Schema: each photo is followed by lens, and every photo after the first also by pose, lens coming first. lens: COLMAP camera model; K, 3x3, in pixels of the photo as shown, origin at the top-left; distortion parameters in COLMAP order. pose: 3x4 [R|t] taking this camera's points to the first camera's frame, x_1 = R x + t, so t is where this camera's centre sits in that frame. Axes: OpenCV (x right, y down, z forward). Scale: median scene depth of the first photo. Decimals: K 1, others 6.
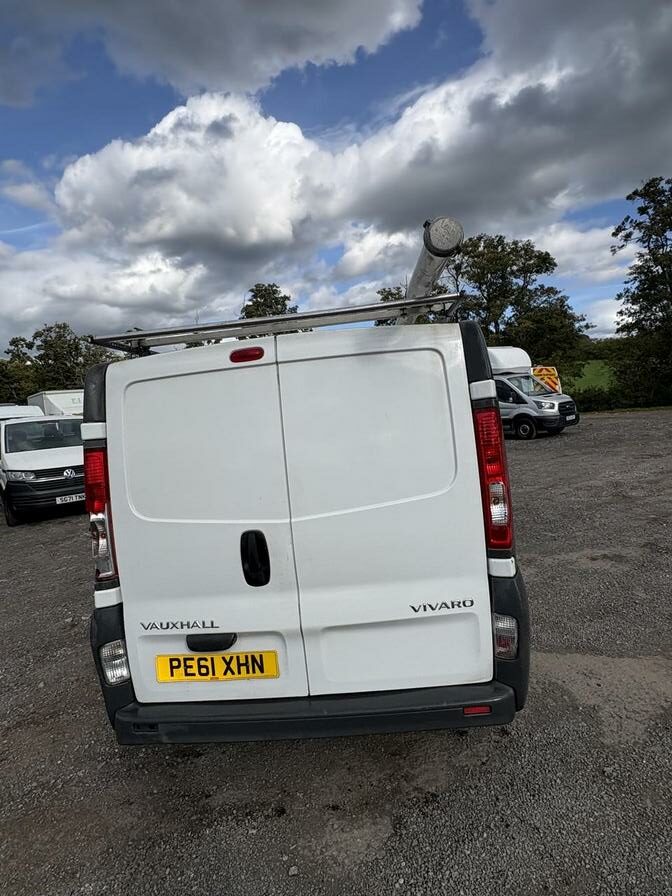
lens RADIAL K [[505.8, 0, 336.0], [0, 505.8, 448.0], [0, 0, 1]] dist [0.000852, 0.001040]
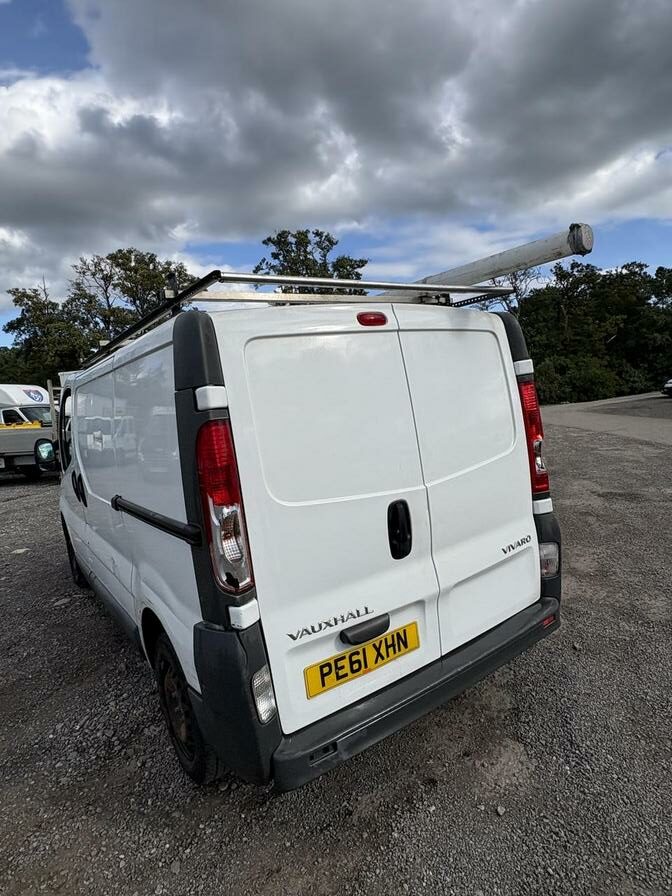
lens RADIAL K [[508.4, 0, 338.3], [0, 508.4, 454.1], [0, 0, 1]] dist [0.005060, 0.001789]
pose [[0.773117, -0.053841, 0.631974, -0.823701], [0.072983, 0.997324, -0.004317, 0.067517], [-0.630050, 0.049461, 0.774978, 0.302262]]
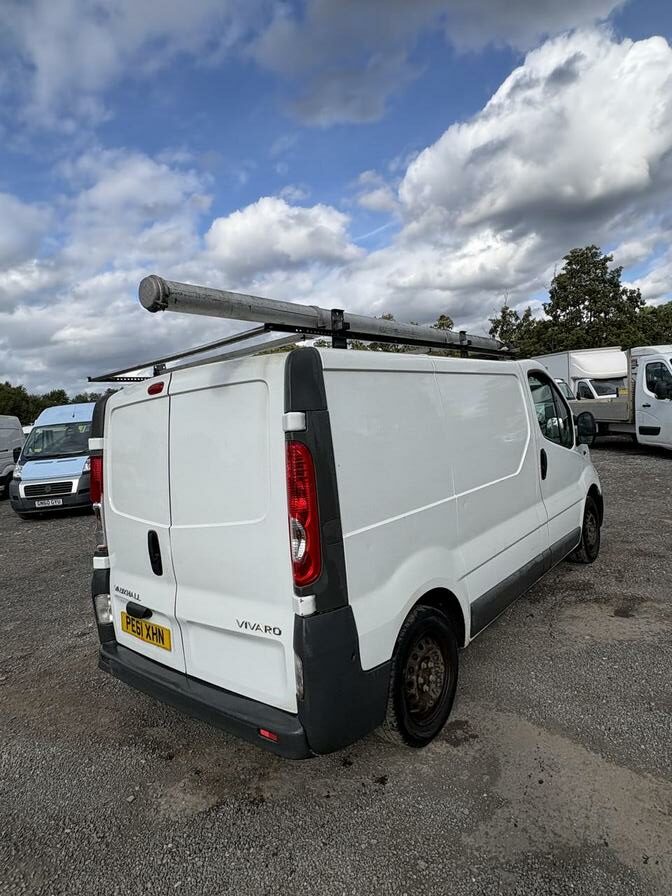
lens RADIAL K [[508.4, 0, 338.3], [0, 508.4, 454.1], [0, 0, 1]] dist [0.005060, 0.001789]
pose [[0.818740, 0.056884, -0.571340, 0.878063], [-0.026894, 0.997787, 0.060802, -0.108911], [0.573535, -0.034415, 0.818458, 0.231563]]
